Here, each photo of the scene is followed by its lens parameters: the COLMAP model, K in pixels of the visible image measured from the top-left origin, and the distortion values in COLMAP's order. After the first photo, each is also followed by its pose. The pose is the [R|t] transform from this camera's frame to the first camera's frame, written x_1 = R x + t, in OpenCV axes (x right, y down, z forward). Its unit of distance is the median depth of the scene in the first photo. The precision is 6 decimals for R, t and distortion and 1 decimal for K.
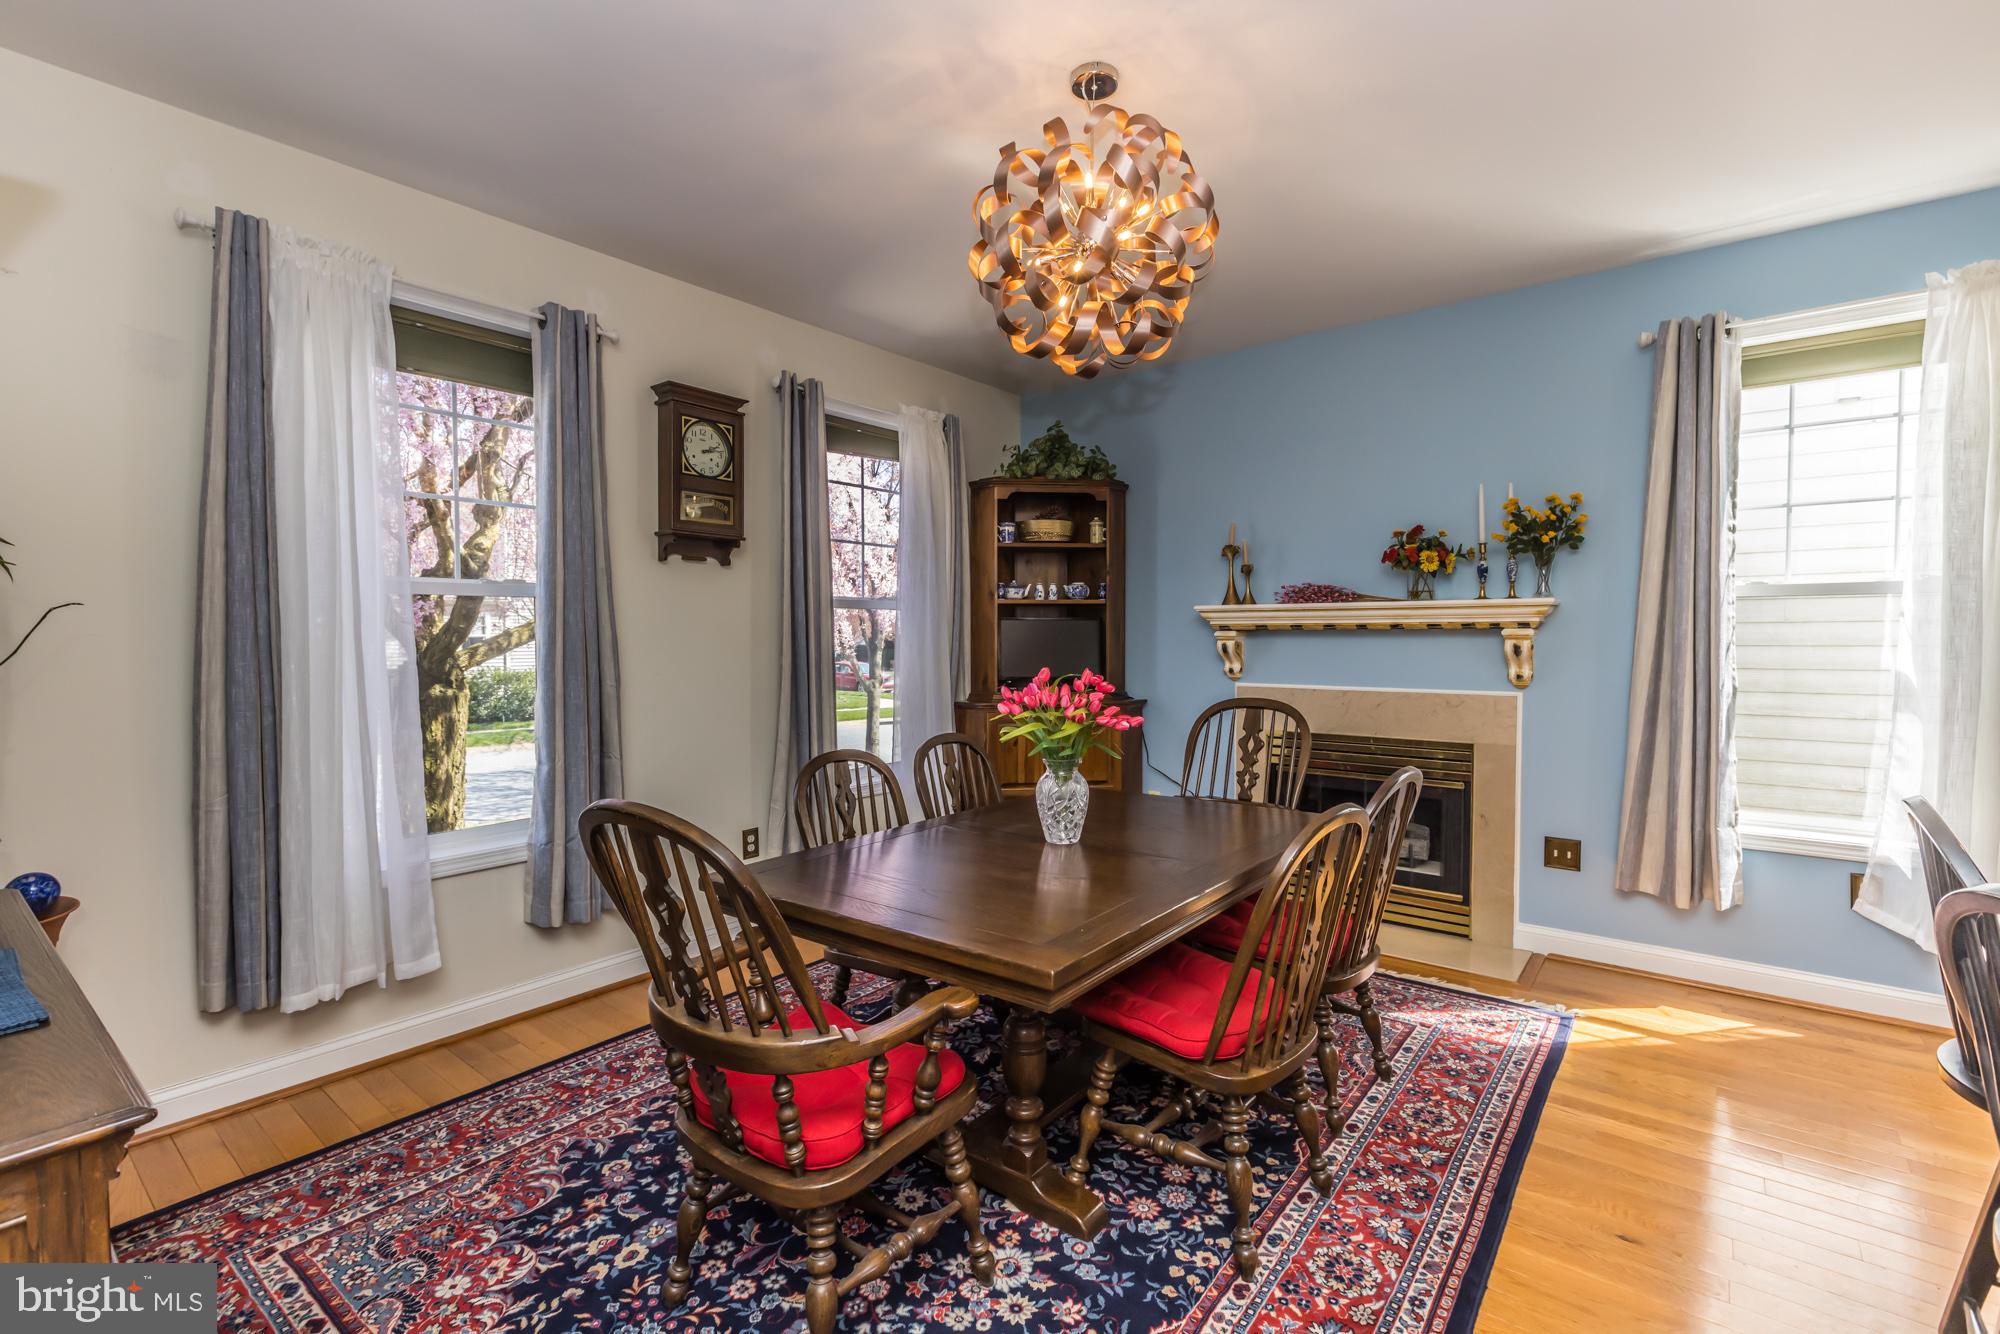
lens RADIAL K [[905.5, 0, 1001.5], [0, 905.5, 662.4], [0, 0, 1]] dist [0.008592, -0.000138]
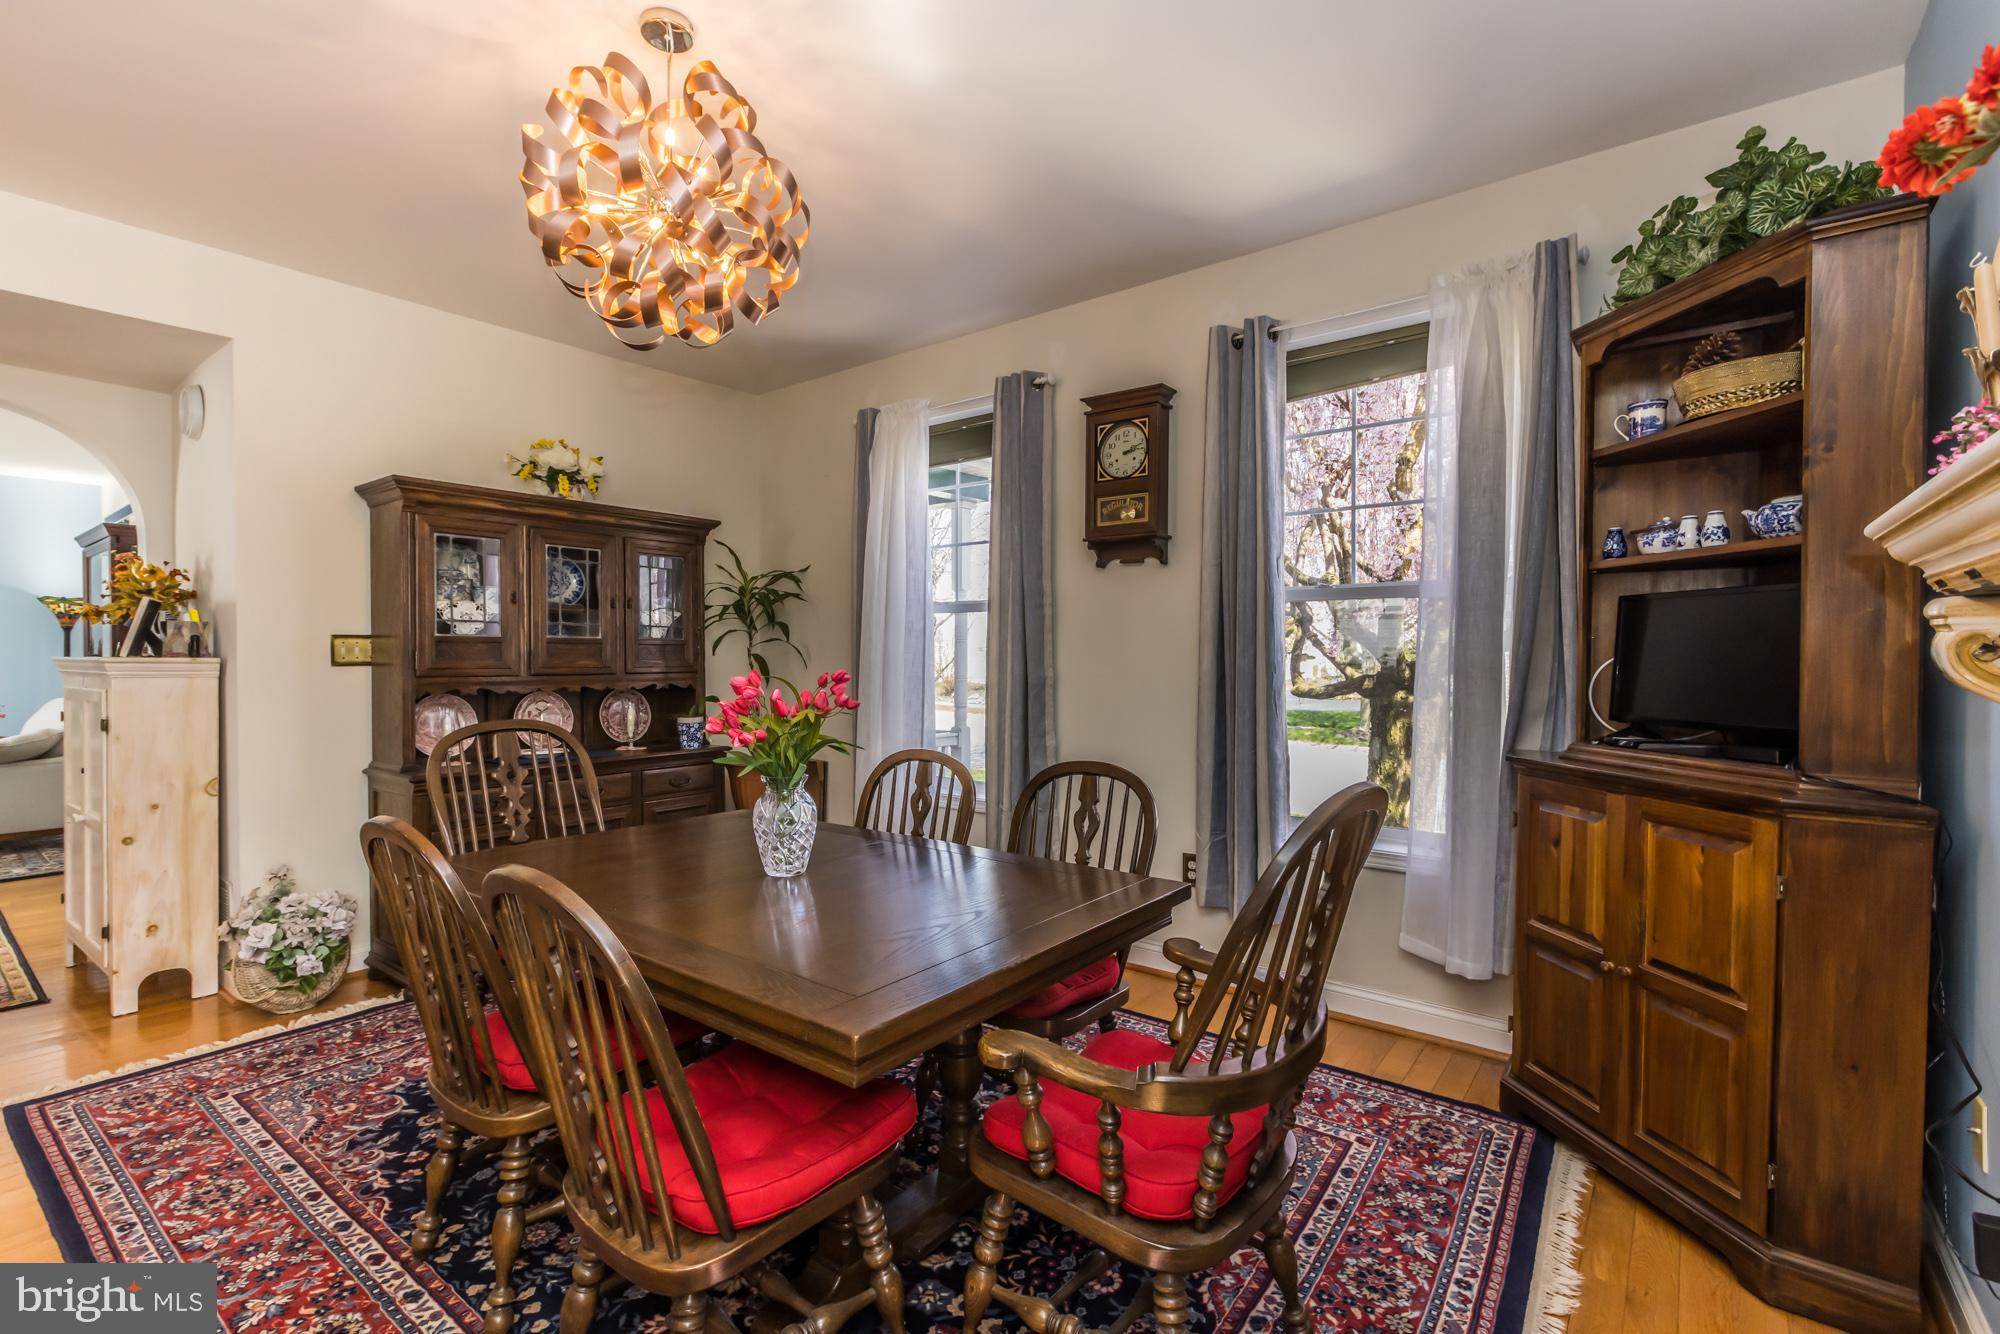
lens RADIAL K [[898.9, 0, 1003.1], [0, 898.9, 682.9], [0, 0, 1]] dist [0.000398, -0.000072]
pose [[0.009057, 0.032404, -0.999434, 0.662388], [-0.028456, 0.999078, 0.032135, -0.010302], [0.999554, 0.028149, 0.009971, 0.877381]]
